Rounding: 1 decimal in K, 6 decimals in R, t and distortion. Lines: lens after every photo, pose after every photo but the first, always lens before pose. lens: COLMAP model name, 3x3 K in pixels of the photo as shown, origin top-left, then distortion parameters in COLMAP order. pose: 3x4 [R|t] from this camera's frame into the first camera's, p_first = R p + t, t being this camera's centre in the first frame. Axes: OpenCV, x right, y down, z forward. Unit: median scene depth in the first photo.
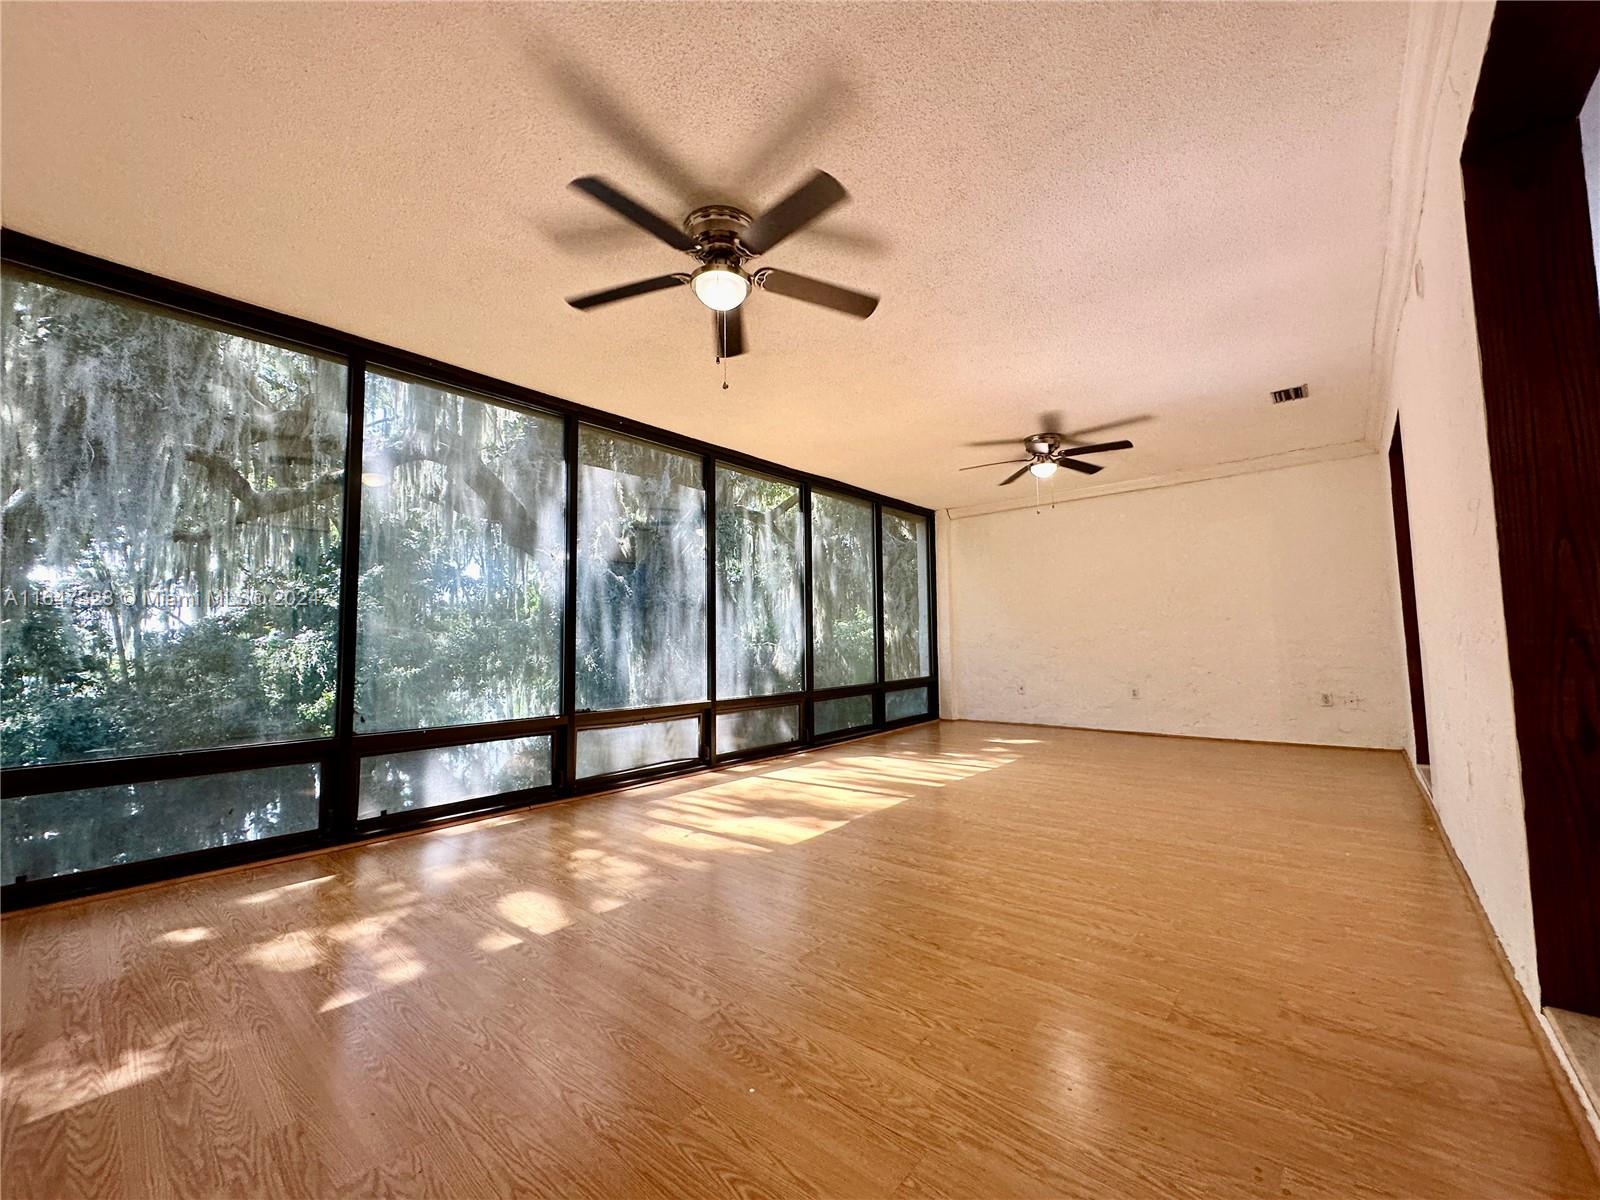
lens RADIAL K [[641.0, 0, 800.0], [0, 641.0, 600.0], [0, 0, 1]] dist [0.002586, -0.000301]
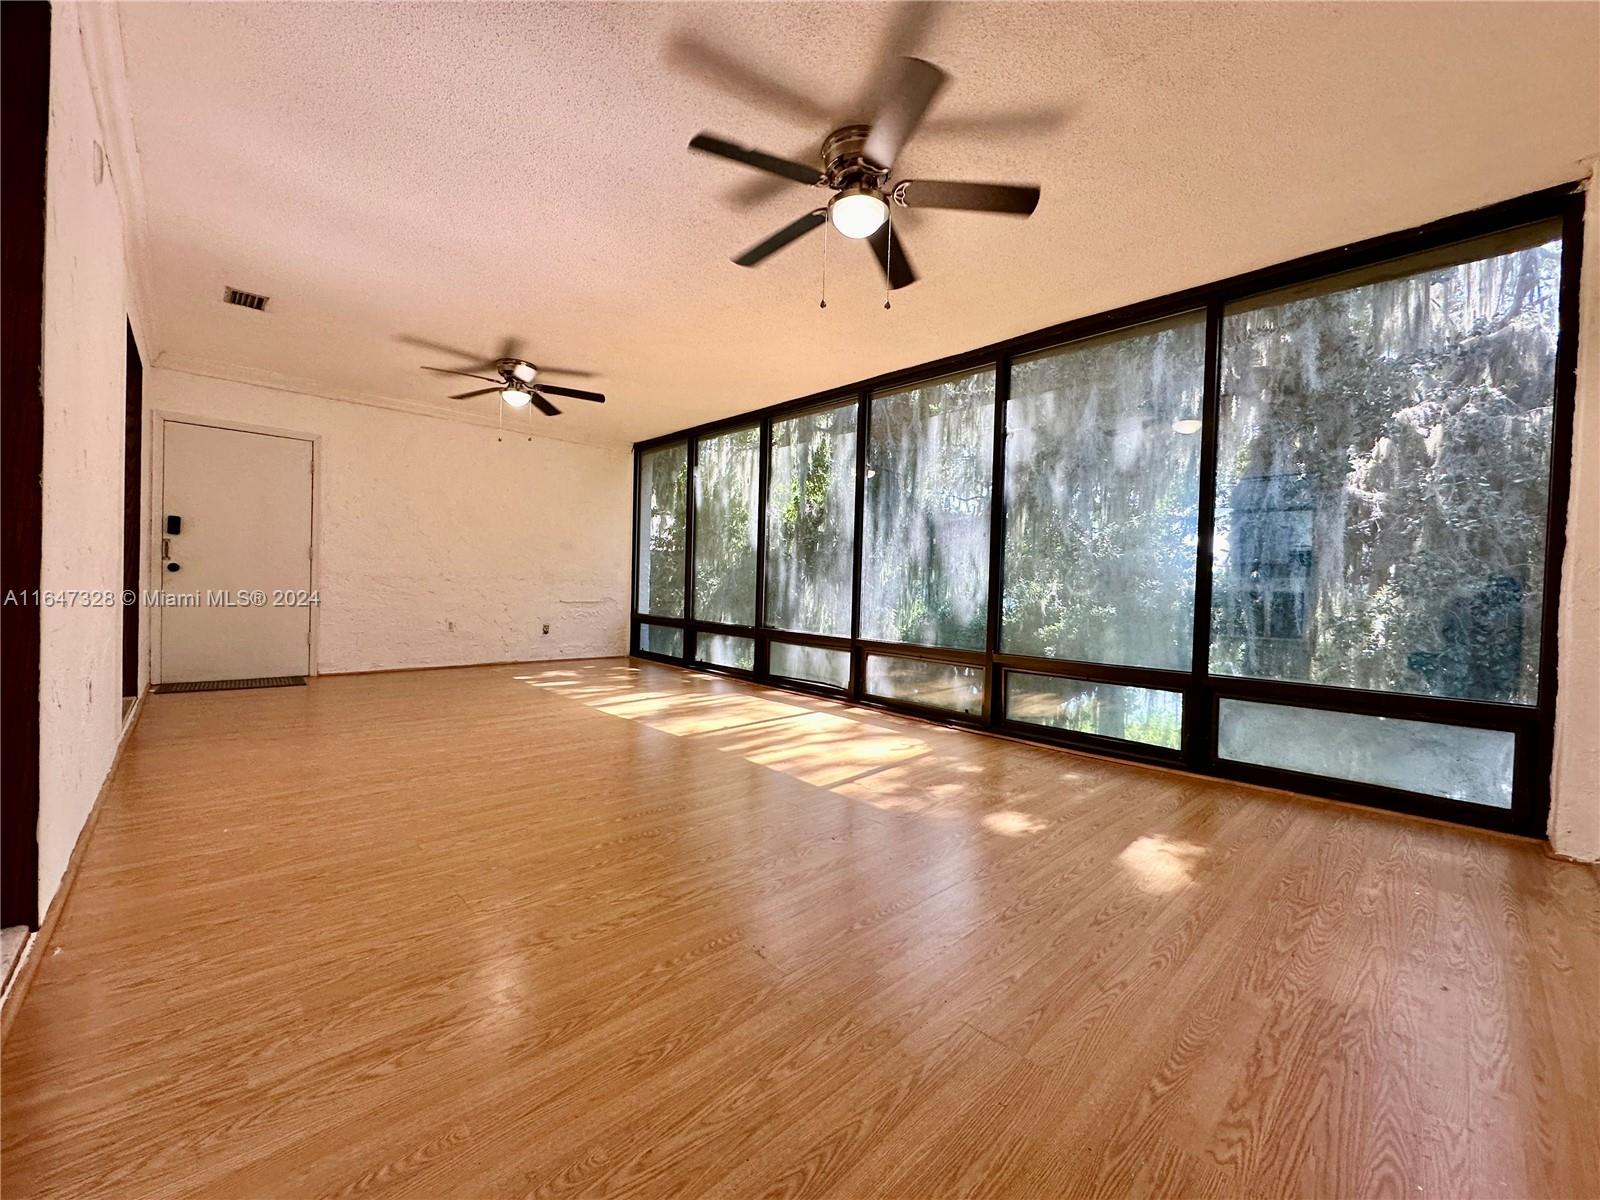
lens RADIAL K [[632.0, 0, 802.9], [0, 632.0, 612.0], [0, 0, 1]] dist [0.000483, 0.000209]
pose [[-0.097418, 0.049721, -0.994001, 0.963747], [0.044202, 0.997982, 0.045588, 0.071301], [0.994262, -0.039495, -0.099419, 1.118873]]
